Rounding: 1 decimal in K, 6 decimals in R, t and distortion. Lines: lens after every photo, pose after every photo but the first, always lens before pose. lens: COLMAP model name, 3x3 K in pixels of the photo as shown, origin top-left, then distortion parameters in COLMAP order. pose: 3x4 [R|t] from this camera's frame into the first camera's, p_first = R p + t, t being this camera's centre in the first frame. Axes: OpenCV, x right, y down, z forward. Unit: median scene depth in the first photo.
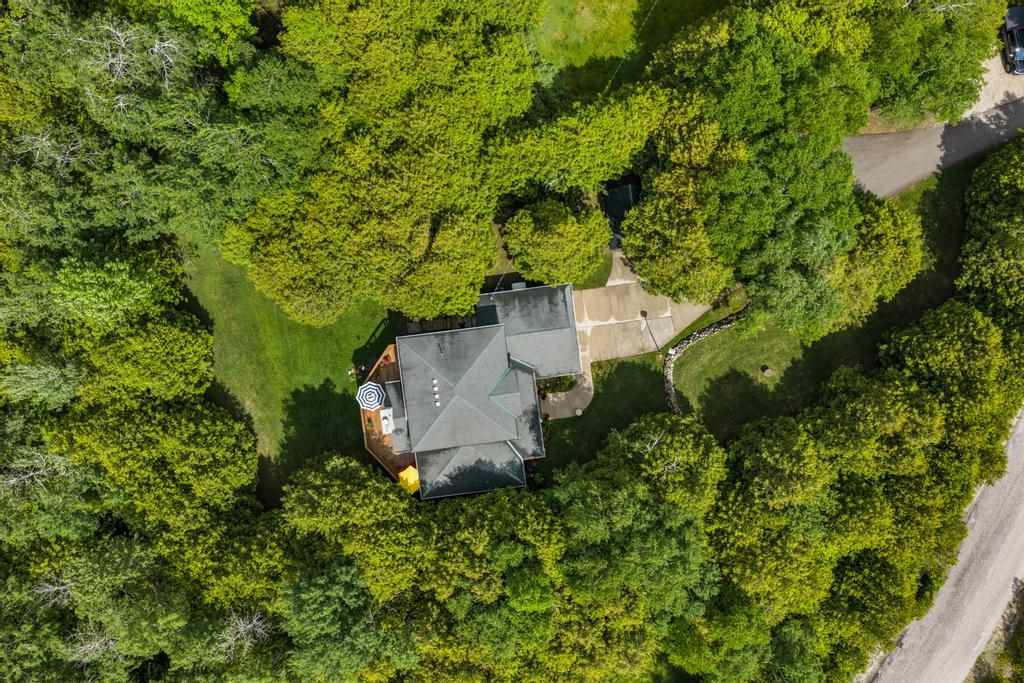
lens RADIAL K [[846.8, 0, 516.4], [0, 846.8, 332.8], [0, 0, 1]] dist [-0.002098, -0.014246]
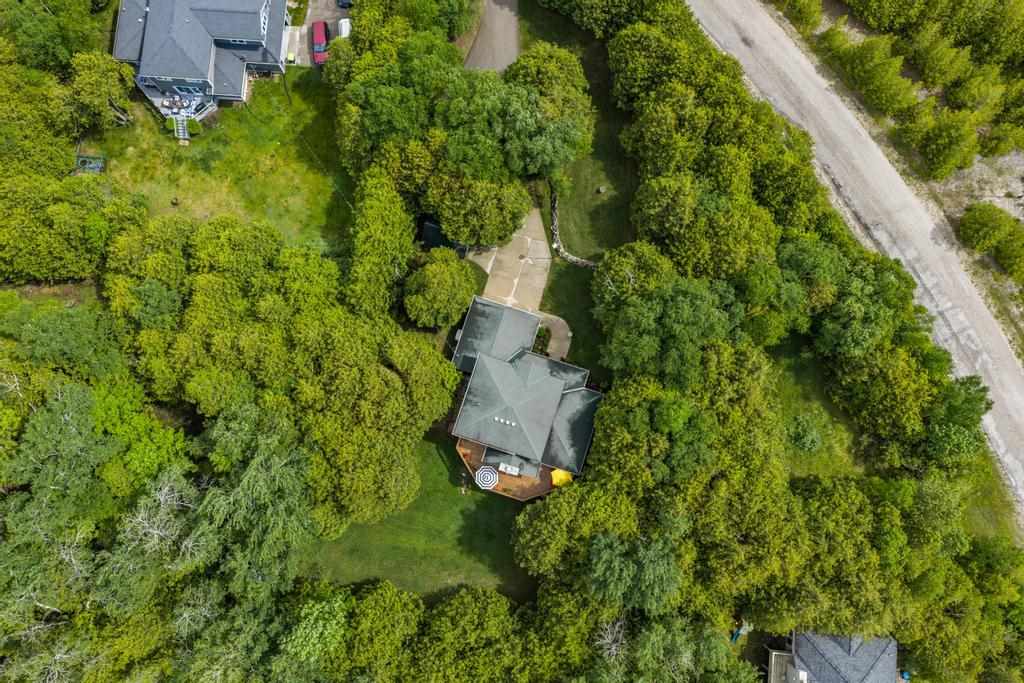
lens RADIAL K [[846.8, 0, 516.4], [0, 846.8, 332.8], [0, 0, 1]] dist [-0.002098, -0.014246]
pose [[0.425003, -0.896952, 0.121860, -0.124021], [0.905151, 0.419837, -0.066622, 0.116781], [0.008595, 0.138617, 0.990309, -0.276959]]
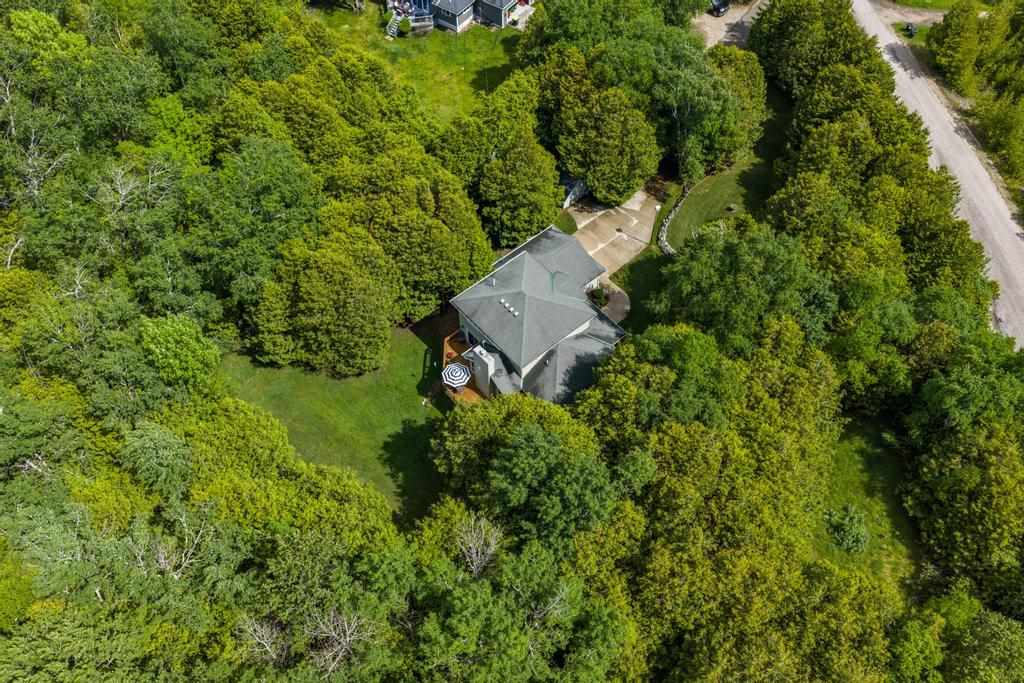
lens RADIAL K [[846.8, 0, 516.4], [0, 846.8, 332.8], [0, 0, 1]] dist [-0.002098, -0.014246]
pose [[0.831900, -0.455267, 0.317291, -0.446760], [0.554924, 0.681408, -0.477223, 0.615590], [0.001059, 0.573075, 0.819502, 0.147992]]
